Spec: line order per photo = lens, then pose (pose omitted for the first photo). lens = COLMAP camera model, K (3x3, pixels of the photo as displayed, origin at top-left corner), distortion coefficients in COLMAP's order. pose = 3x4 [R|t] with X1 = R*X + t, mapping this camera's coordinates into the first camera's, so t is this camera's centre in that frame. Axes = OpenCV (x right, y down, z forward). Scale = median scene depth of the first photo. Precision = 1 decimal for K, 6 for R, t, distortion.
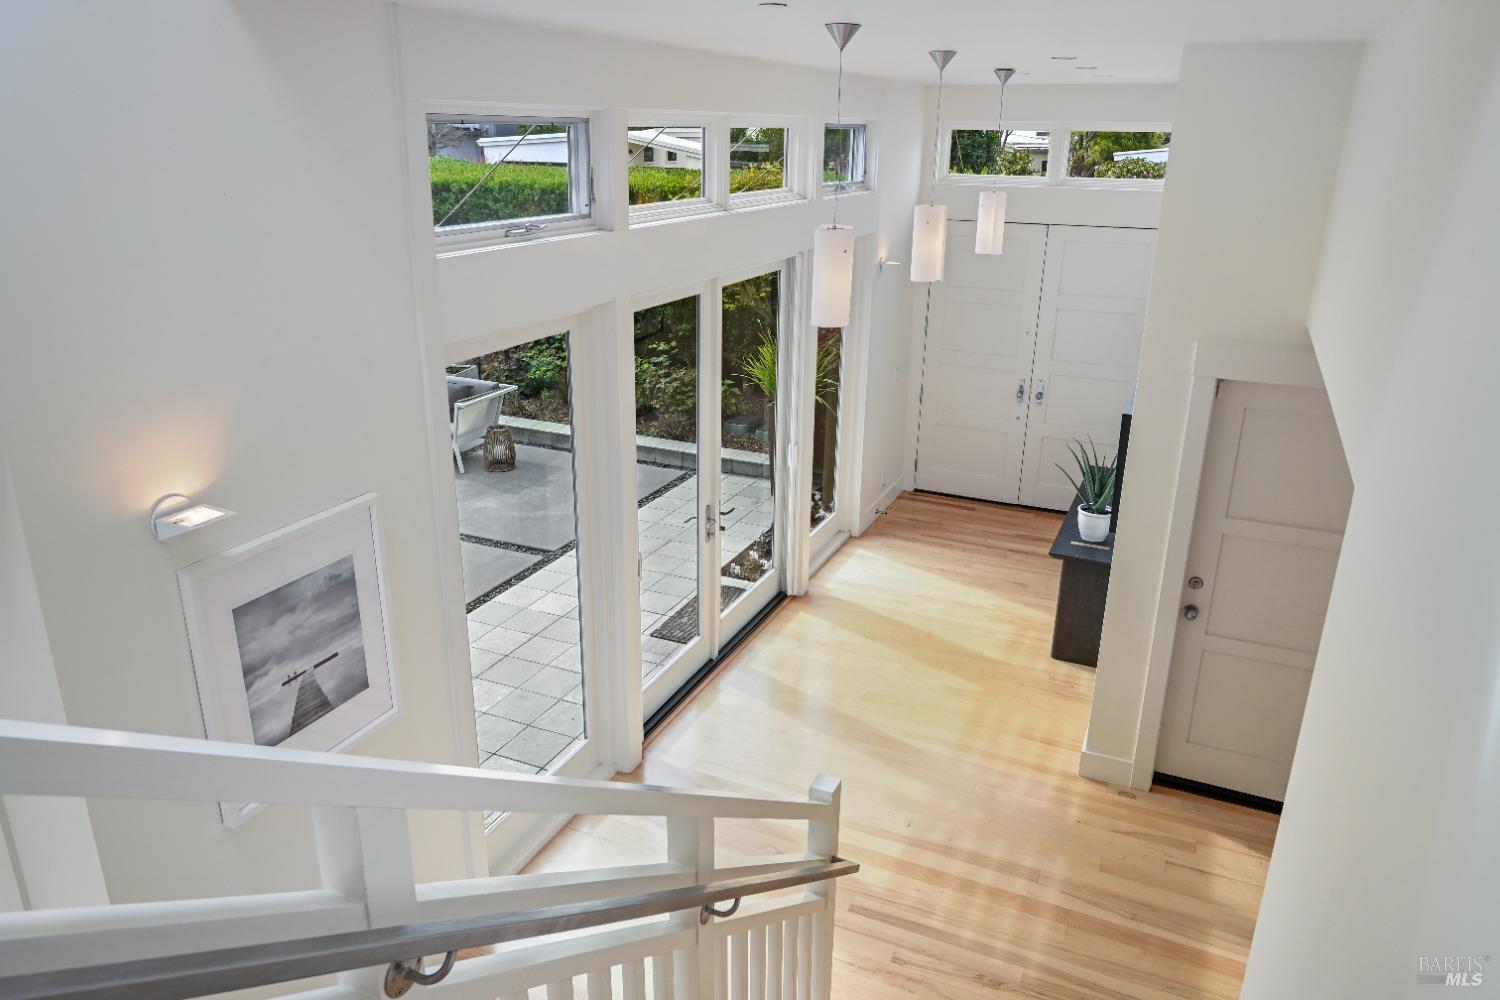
lens RADIAL K [[1027.2, 0, 746.9], [0, 1027.2, 497.8], [0, 0, 1]] dist [-0.004106, -0.000908]
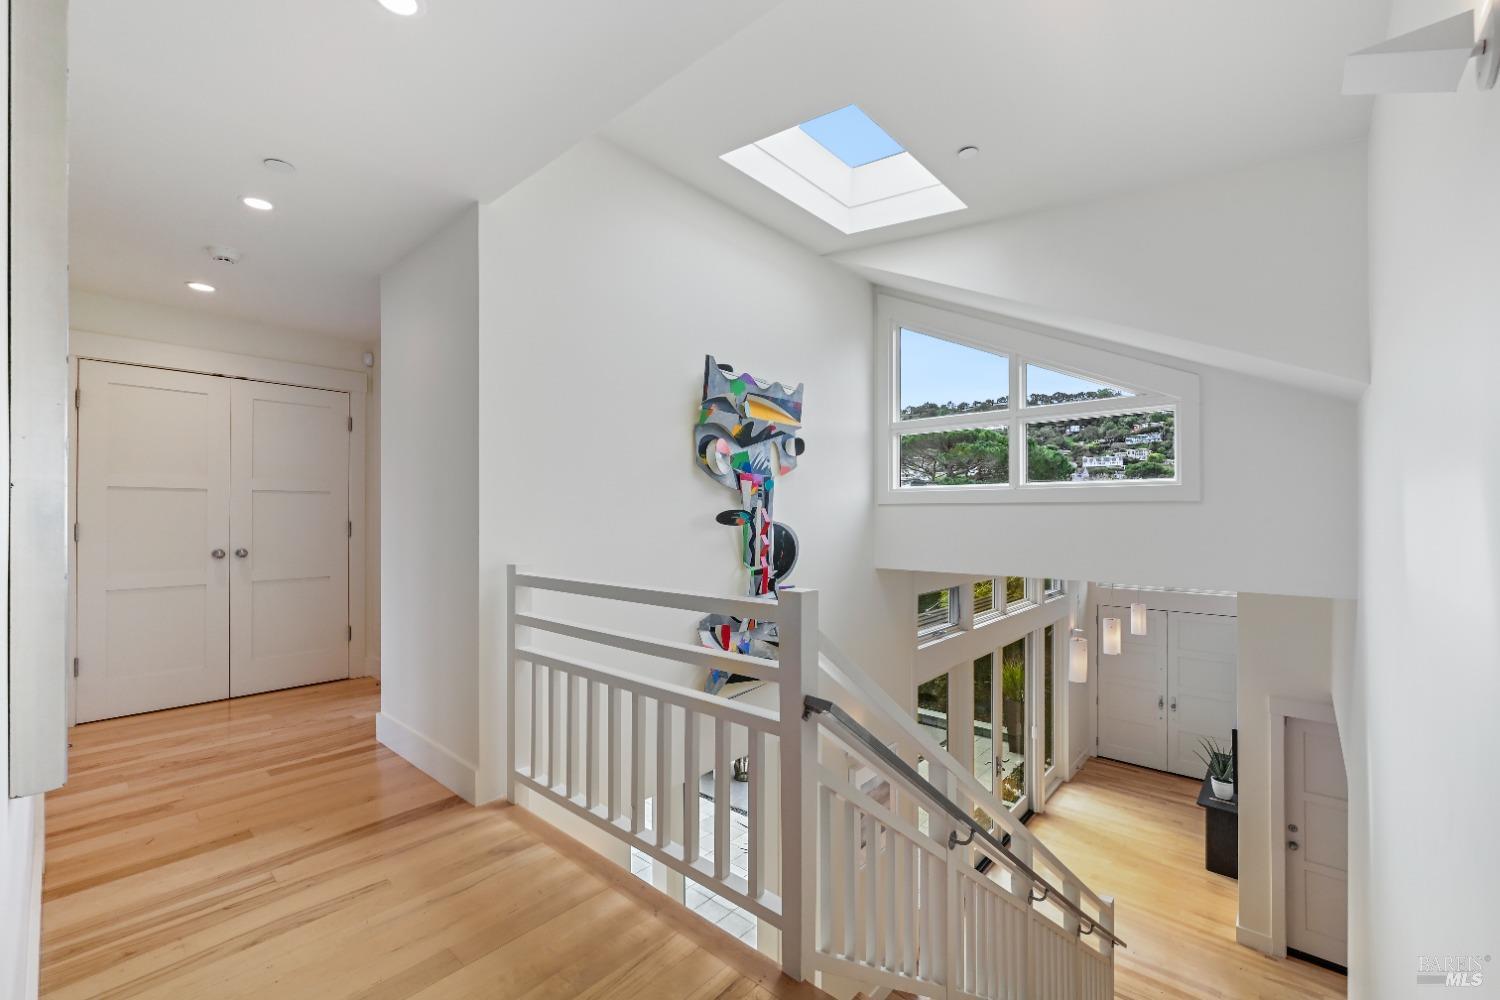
lens RADIAL K [[626.1, 0, 754.0], [0, 626.1, 506.0], [0, 0, 1]] dist [-0.003948, -0.000443]
pose [[0.959461, -0.012797, -0.281550, -0.128091], [-0.085329, 0.938896, -0.333457, -0.004180], [0.268614, 0.343964, 0.899742, -0.351893]]
